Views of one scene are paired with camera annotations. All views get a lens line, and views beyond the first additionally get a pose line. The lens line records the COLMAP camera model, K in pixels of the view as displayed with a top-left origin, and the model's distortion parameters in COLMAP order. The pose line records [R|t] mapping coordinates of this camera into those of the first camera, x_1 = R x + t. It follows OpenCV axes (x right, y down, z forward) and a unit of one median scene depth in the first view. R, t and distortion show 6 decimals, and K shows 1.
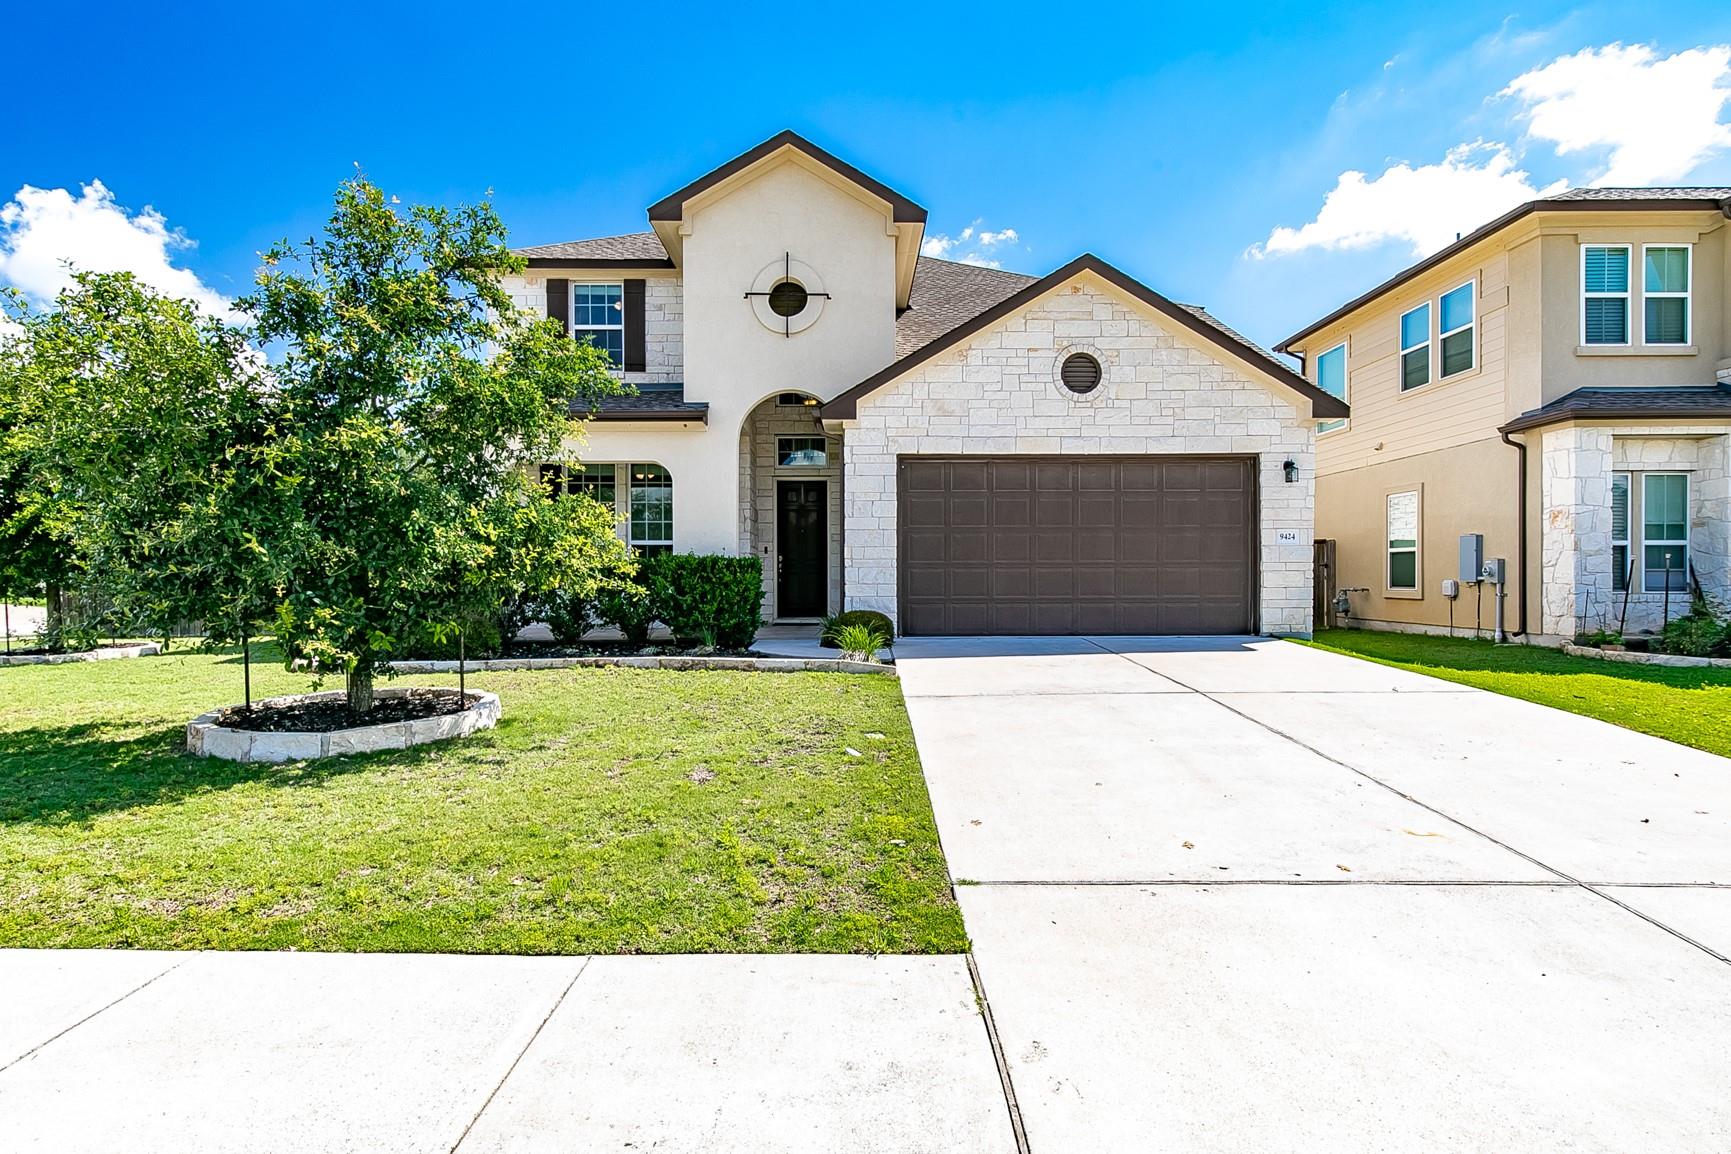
lens RADIAL K [[824.1, 0, 859.3], [0, 824.1, 579.5], [0, 0, 1]] dist [0.027948, 0.000106]
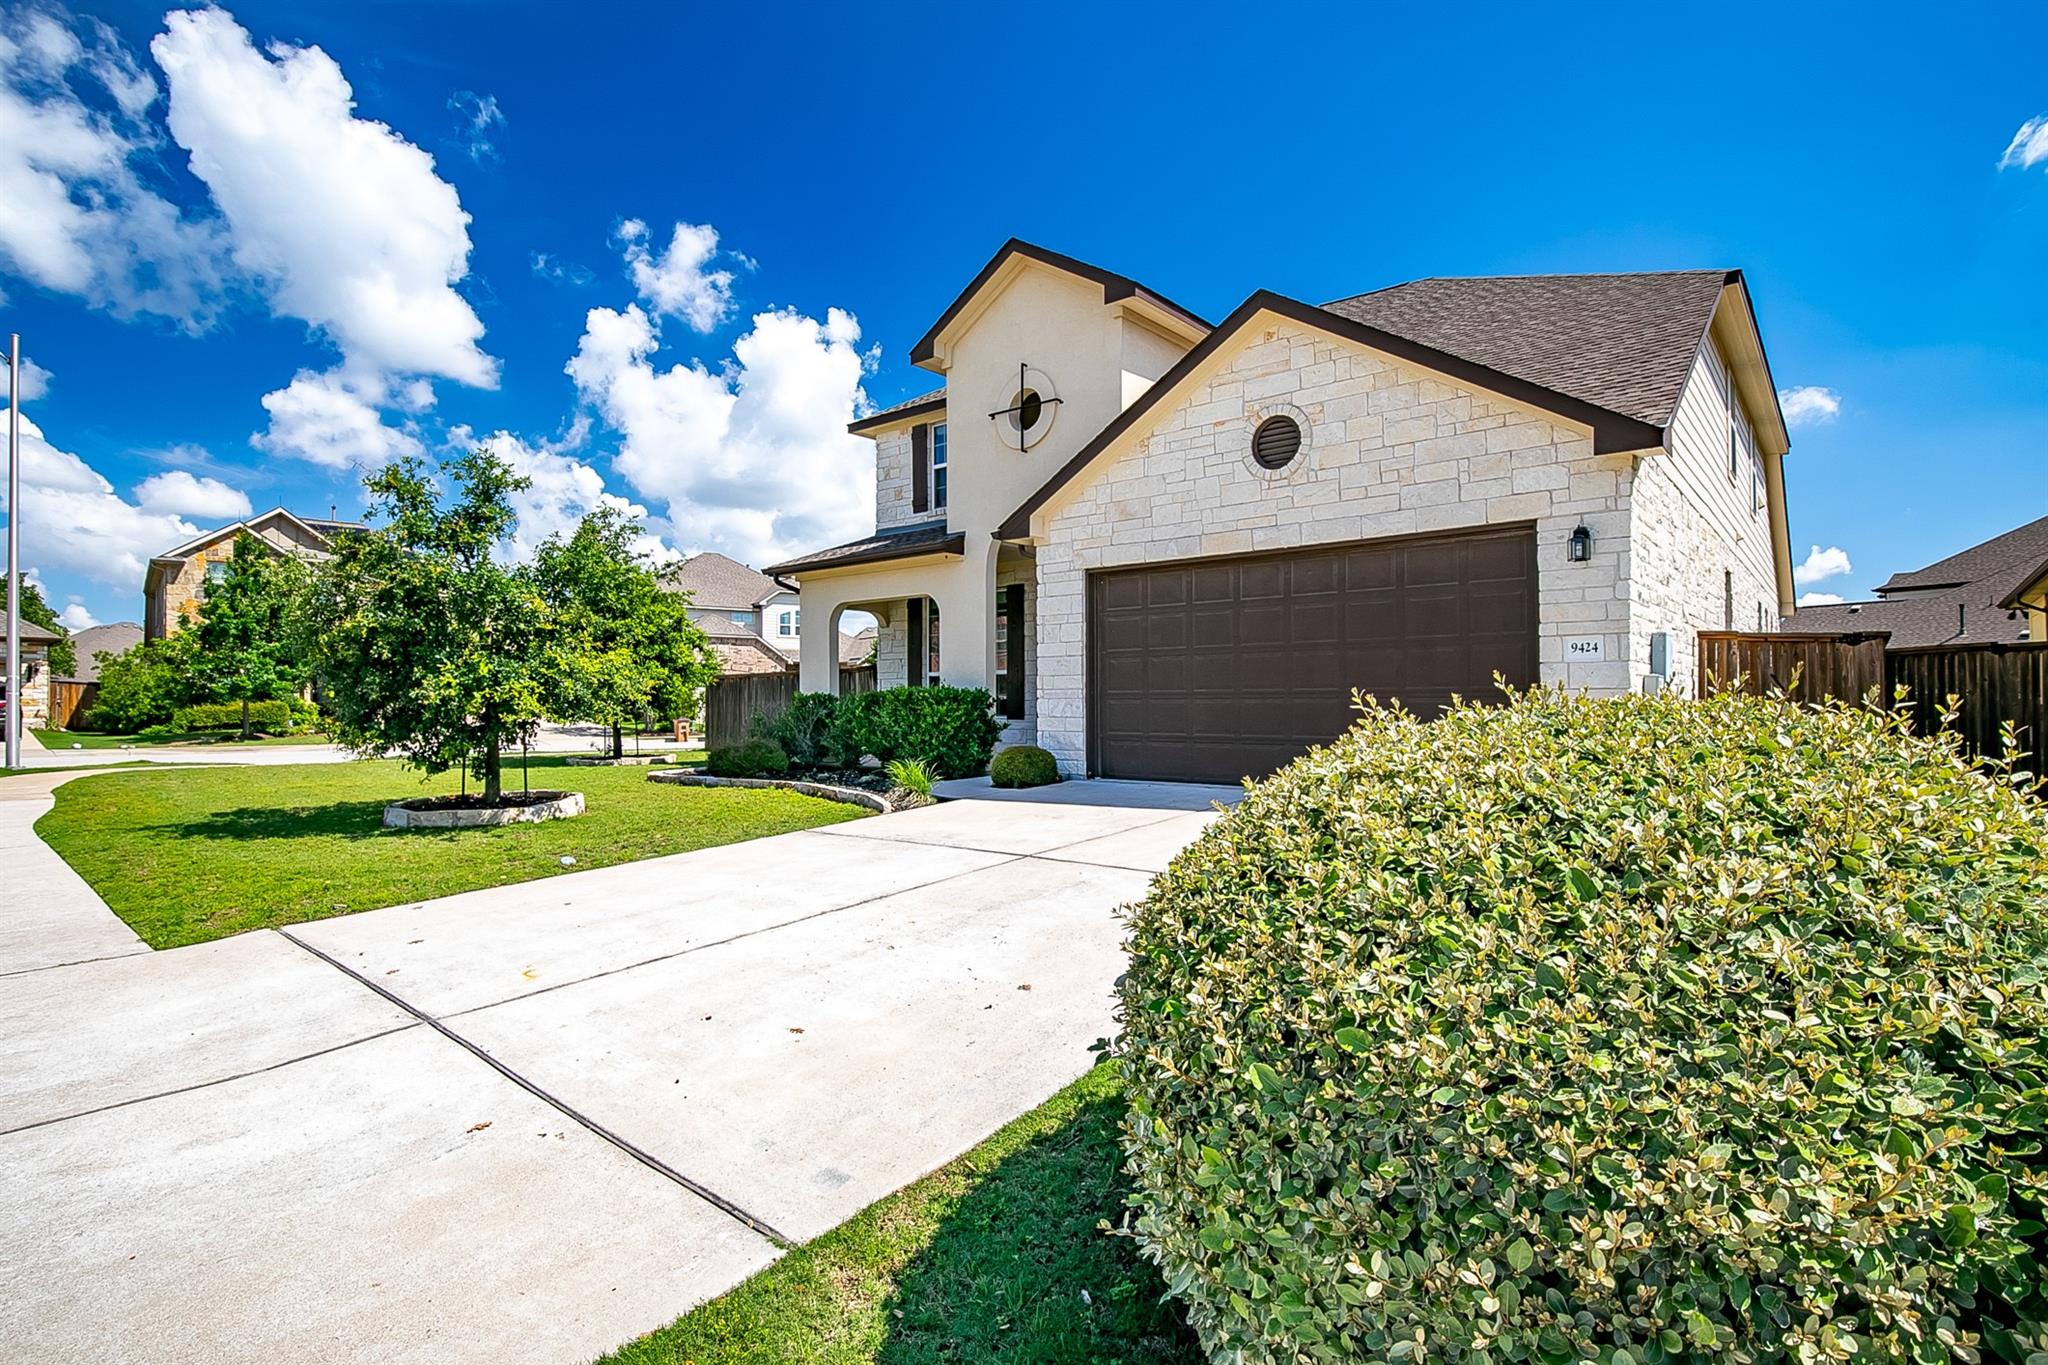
lens RADIAL K [[975.0, 0, 1016.3], [0, 975.0, 679.7], [0, 0, 1]] dist [0.027948, 0.000106]
pose [[0.765744, -0.015332, -0.642962, 0.658595], [0.001682, 0.999760, -0.021837, -0.012525], [0.643143, 0.015640, 0.765586, 0.161530]]
